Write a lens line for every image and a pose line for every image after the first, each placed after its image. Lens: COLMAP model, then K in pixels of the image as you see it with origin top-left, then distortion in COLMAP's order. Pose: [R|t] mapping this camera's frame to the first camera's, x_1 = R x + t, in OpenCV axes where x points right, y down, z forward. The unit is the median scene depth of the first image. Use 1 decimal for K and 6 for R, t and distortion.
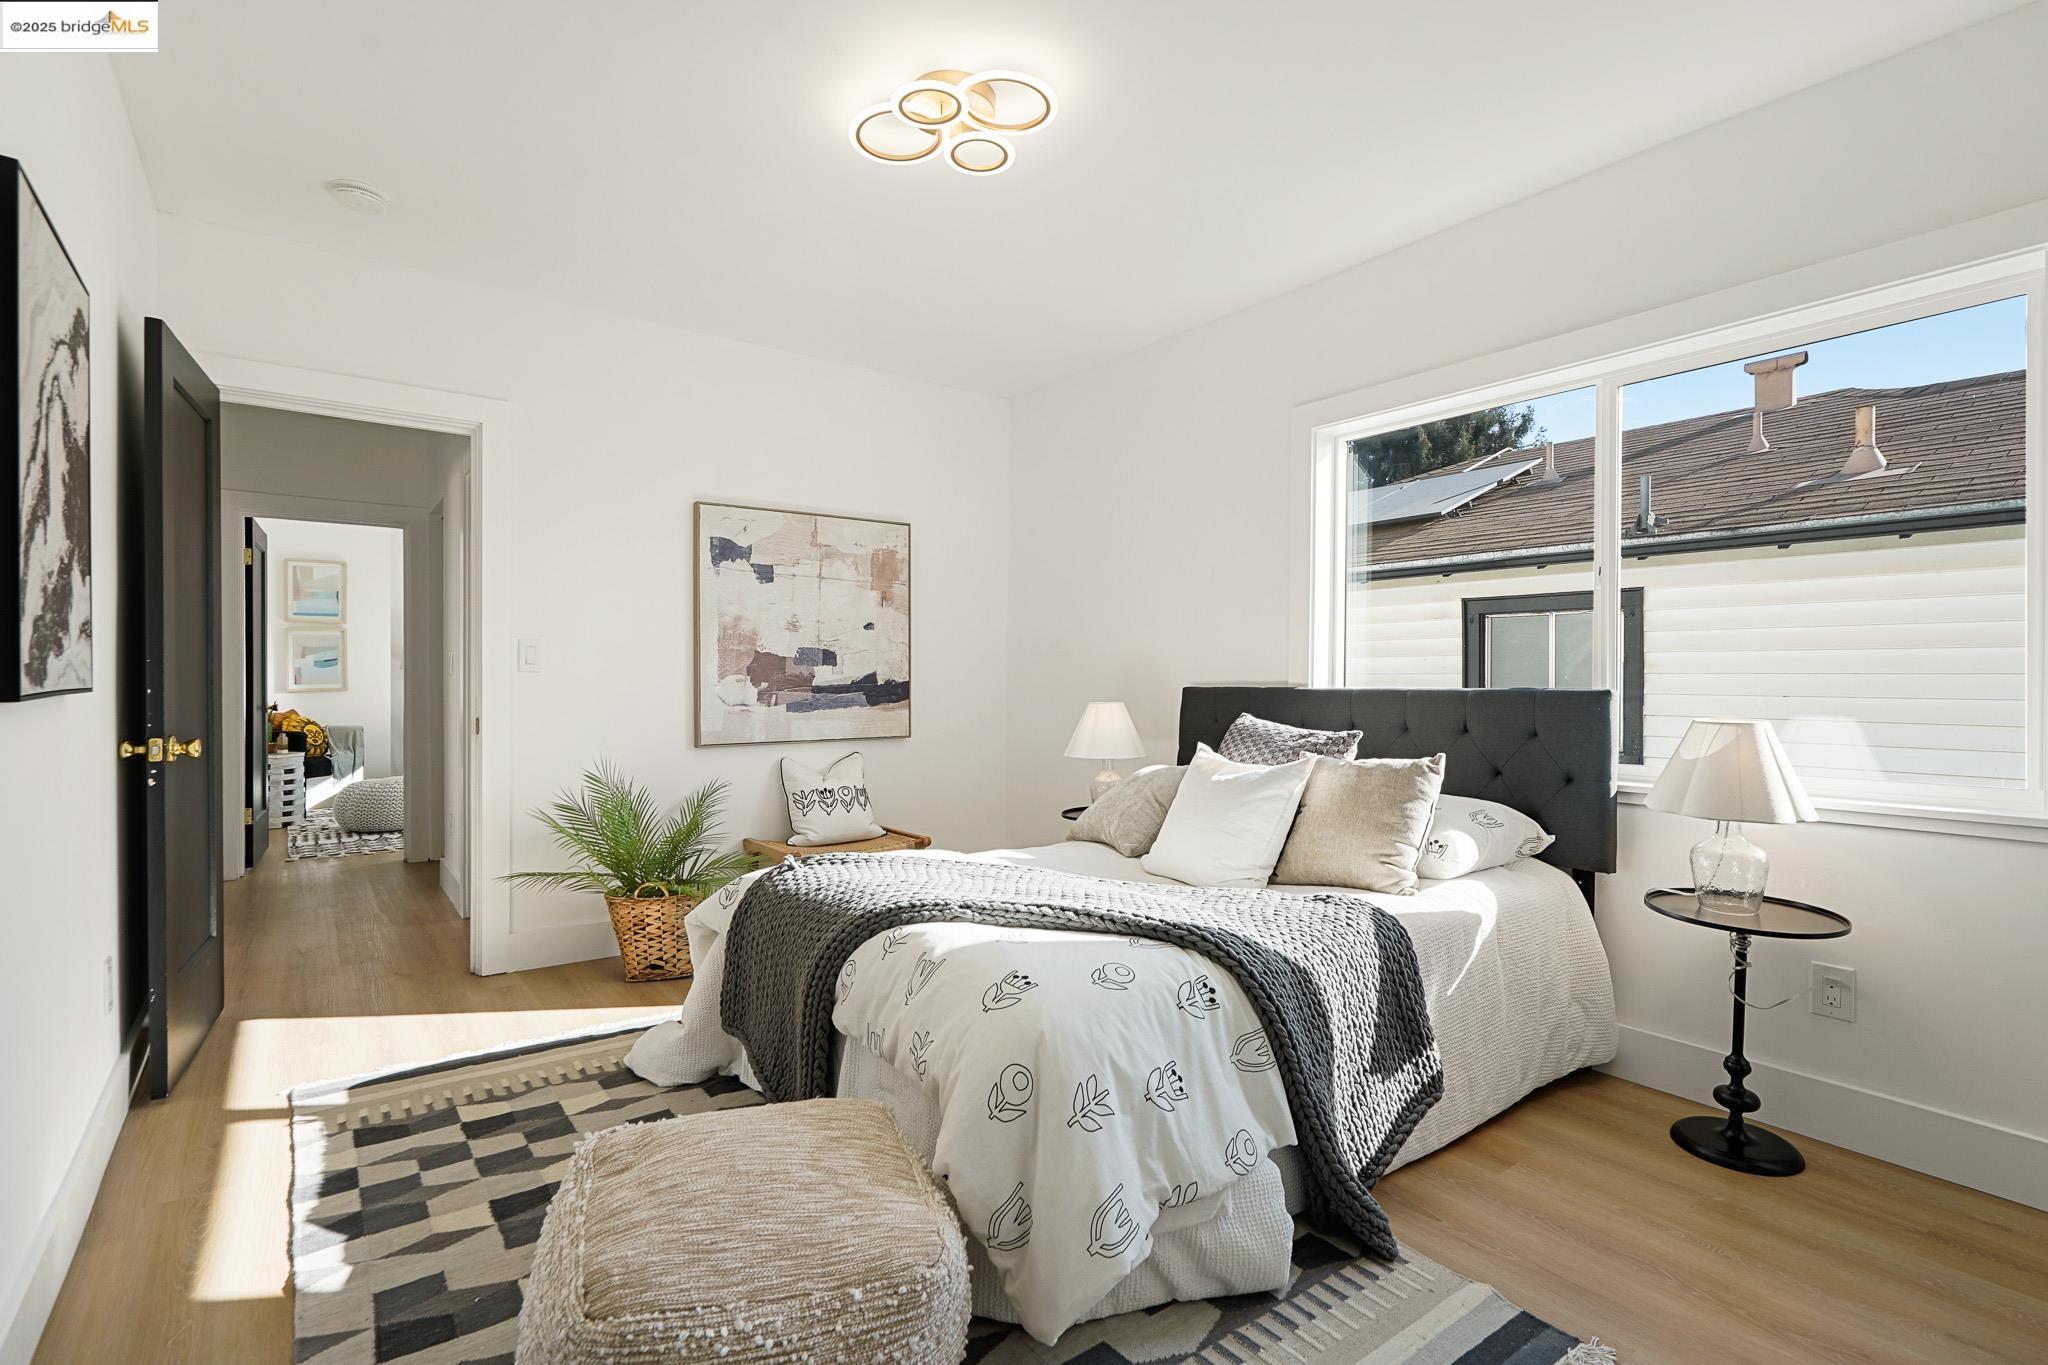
lens RADIAL K [[961.0, 0, 1015.2], [0, 961.0, 680.6], [0, 0, 1]] dist [0.004469, -0.006107]
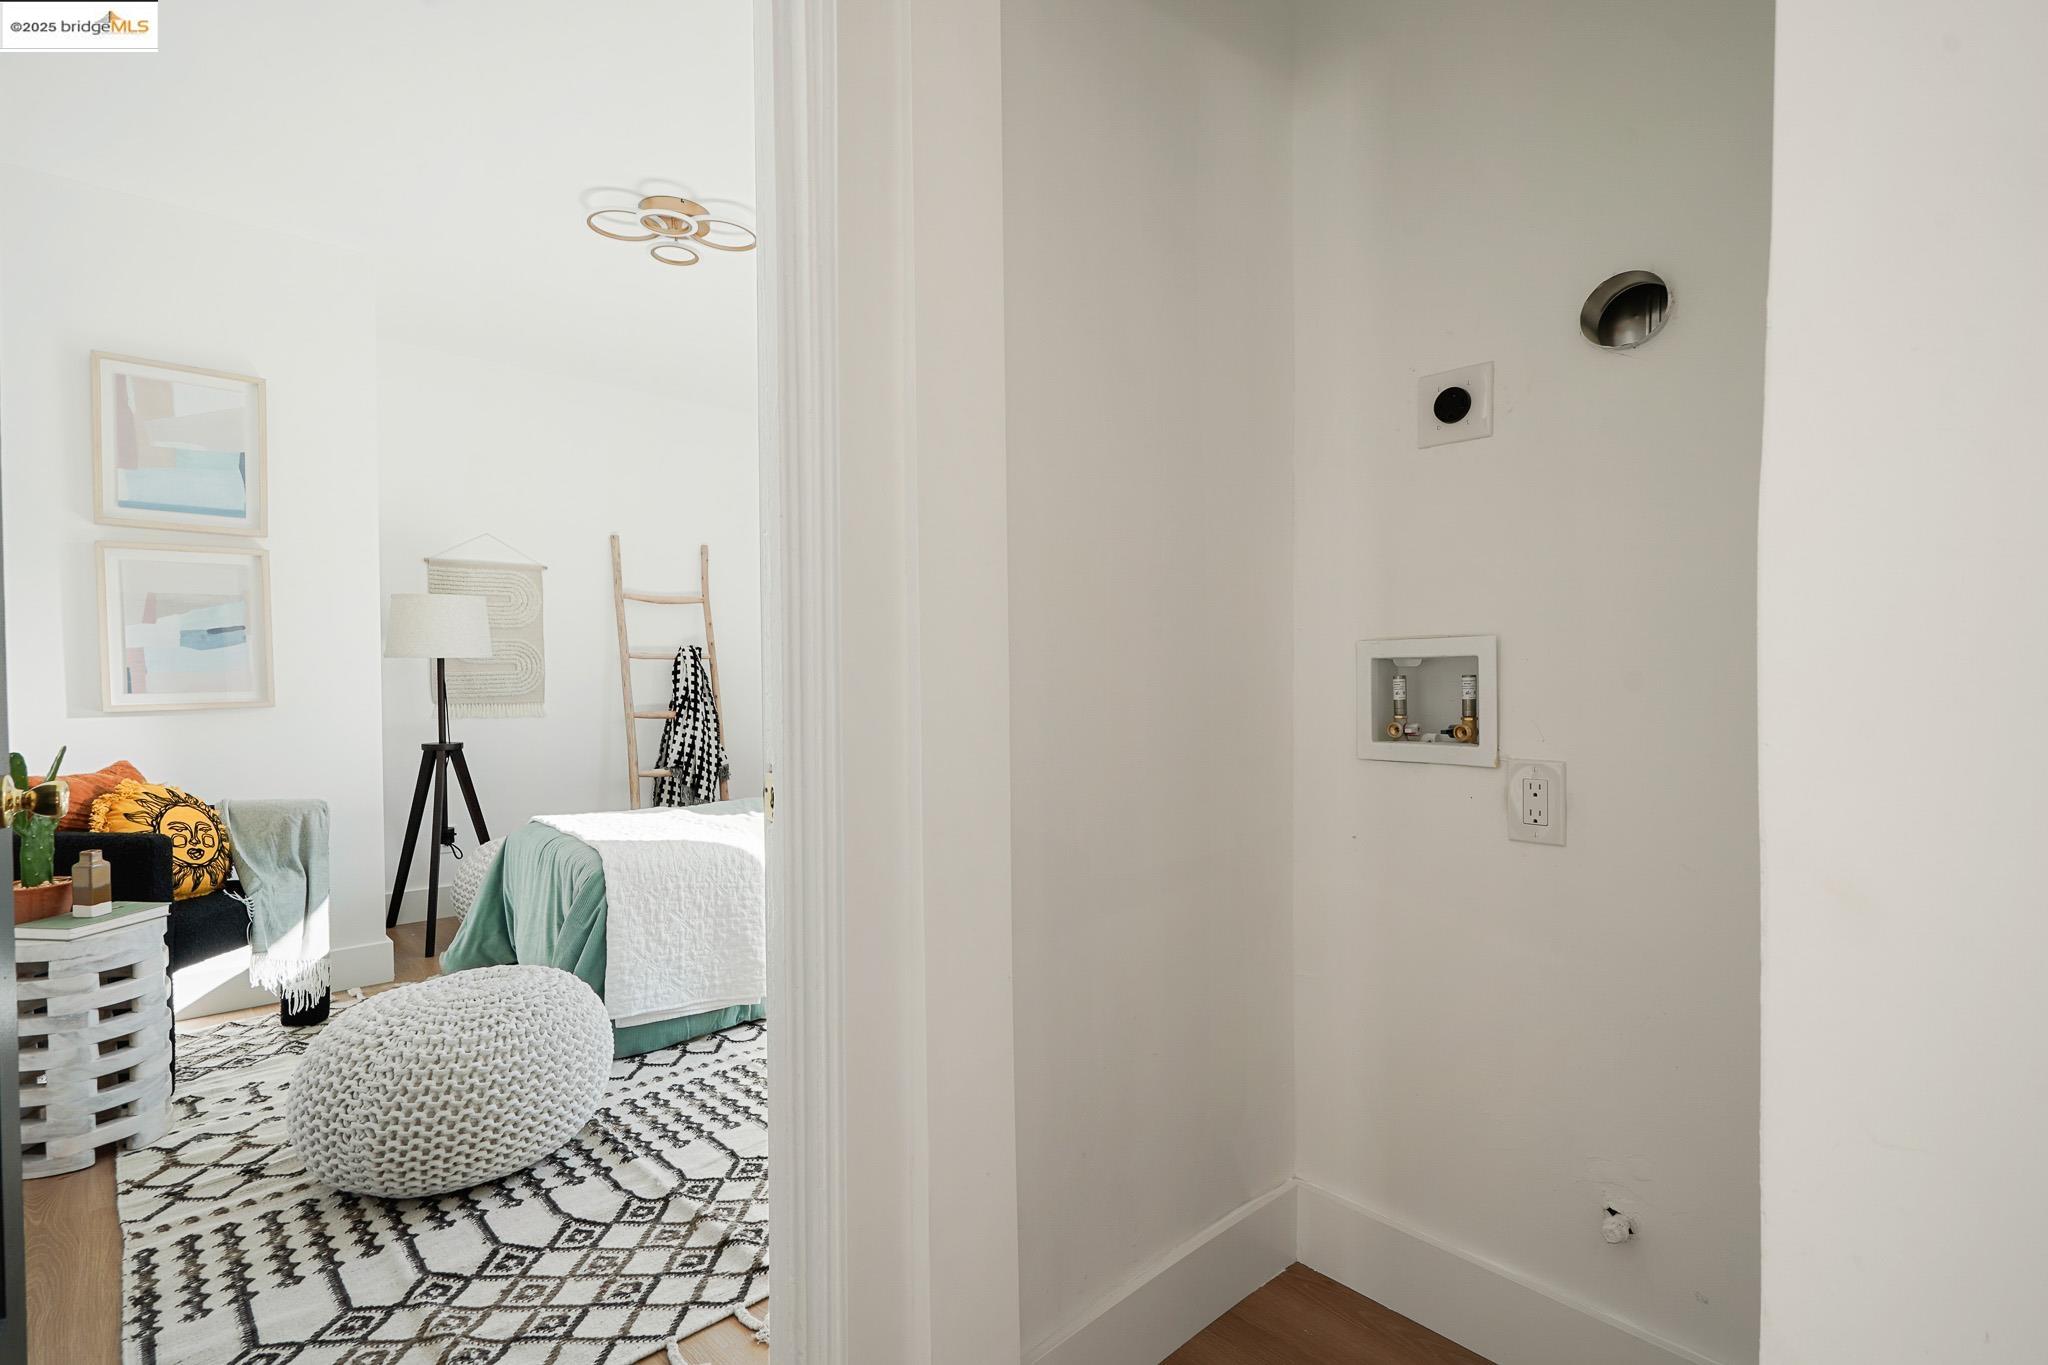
lens RADIAL K [[961.0, 0, 1034.6], [0, 961.0, 689.0], [0, 0, 1]] dist [0.004469, -0.006107]
pose [[0.993306, -0.013734, 0.114695, -0.455008], [0.012307, 0.999838, 0.013135, 0.001960], [-0.114857, -0.011636, 0.993314, 0.606262]]
